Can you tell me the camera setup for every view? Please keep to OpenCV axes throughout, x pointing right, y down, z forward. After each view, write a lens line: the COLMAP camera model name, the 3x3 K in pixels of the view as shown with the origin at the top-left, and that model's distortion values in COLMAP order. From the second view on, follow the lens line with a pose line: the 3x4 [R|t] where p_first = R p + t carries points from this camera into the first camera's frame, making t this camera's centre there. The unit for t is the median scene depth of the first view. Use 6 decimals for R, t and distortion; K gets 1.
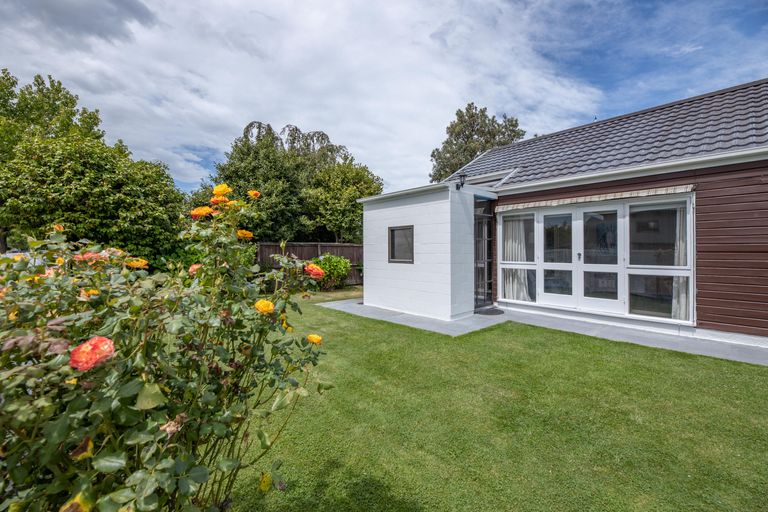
lens RADIAL K [[315.7, 0, 396.7], [0, 315.7, 249.4], [0, 0, 1]] dist [-0.001142, -0.000359]
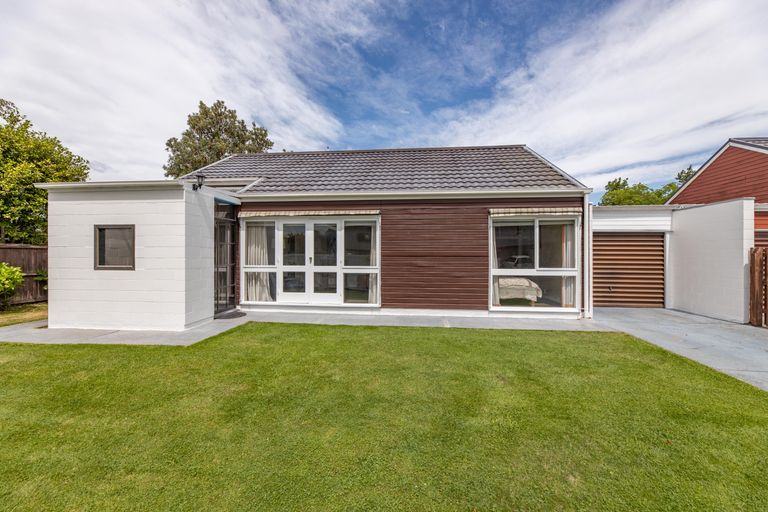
lens RADIAL K [[305.0, 0, 384.0], [0, 305.0, 256.0], [0, 0, 1]] dist [-0.000093, -0.000344]
pose [[0.752772, 0.000479, 0.658281, 0.020096], [-0.004830, 0.999977, 0.004795, -0.000072], [-0.658263, -0.006788, 0.752757, -0.057547]]
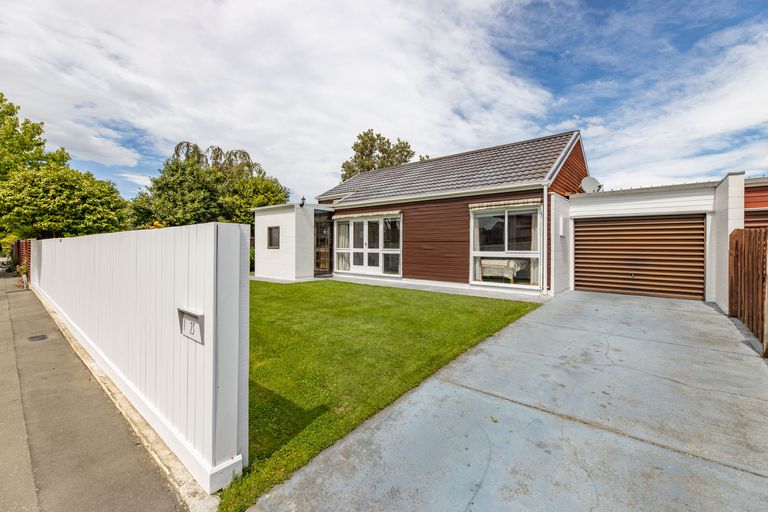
lens RADIAL K [[315.7, 0, 396.7], [0, 315.7, 249.4], [0, 0, 1]] dist [-0.001142, -0.000359]
pose [[0.989555, 0.005099, 0.144068, 0.449671], [-0.006915, 0.999903, 0.012107, 0.024067], [-0.143993, -0.012977, 0.989494, -0.801773]]
